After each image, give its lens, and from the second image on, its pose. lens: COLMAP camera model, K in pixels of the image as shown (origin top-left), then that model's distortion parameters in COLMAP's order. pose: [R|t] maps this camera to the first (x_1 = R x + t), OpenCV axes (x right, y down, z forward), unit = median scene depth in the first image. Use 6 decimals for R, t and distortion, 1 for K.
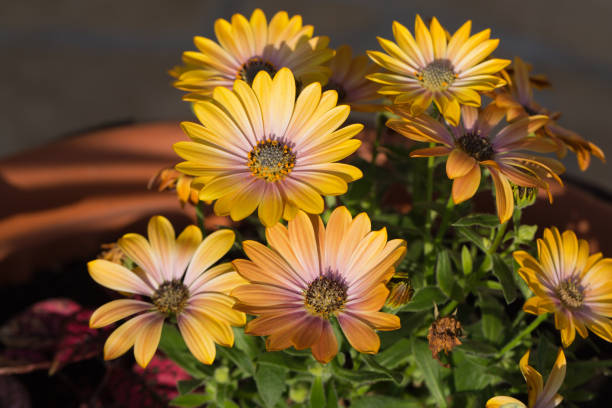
lens RADIAL K [[2050.8, 0, 306.0], [0, 2050.8, 204.0], [0, 0, 1]] dist [-0.163311, 0.391162]
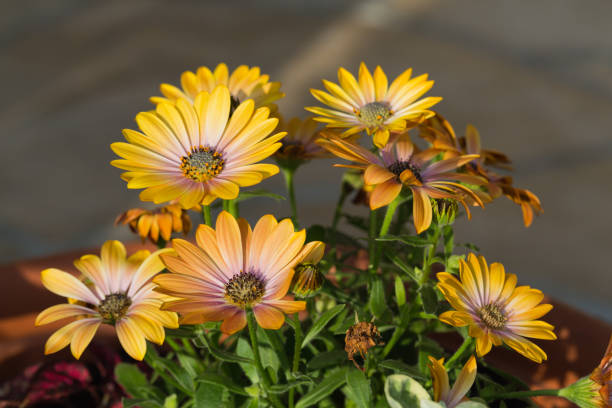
lens RADIAL K [[2050.8, 0, 306.0], [0, 2050.8, 204.0], [0, 0, 1]] dist [-0.163311, 0.391162]
pose [[0.991678, 0.022641, -0.126737, 0.169279], [-0.050573, 0.973789, -0.221759, 0.228566], [0.118395, 0.226323, 0.966830, -0.029536]]
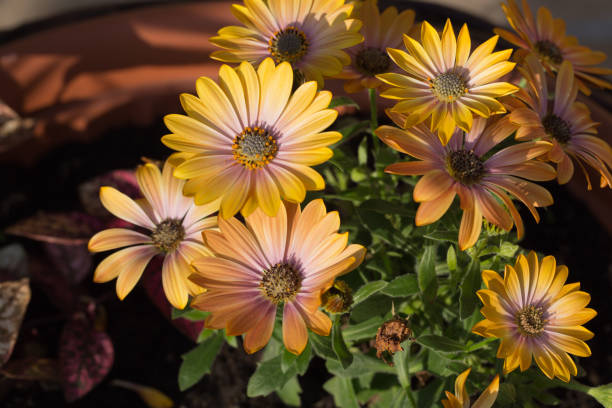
lens RADIAL K [[2050.8, 0, 306.0], [0, 2050.8, 204.0], [0, 0, 1]] dist [-0.163311, 0.391162]
pose [[0.949670, 0.225220, -0.217721, 0.237580], [-0.174947, 0.957870, 0.227769, -0.231824], [0.259846, -0.178216, 0.949062, 0.000331]]
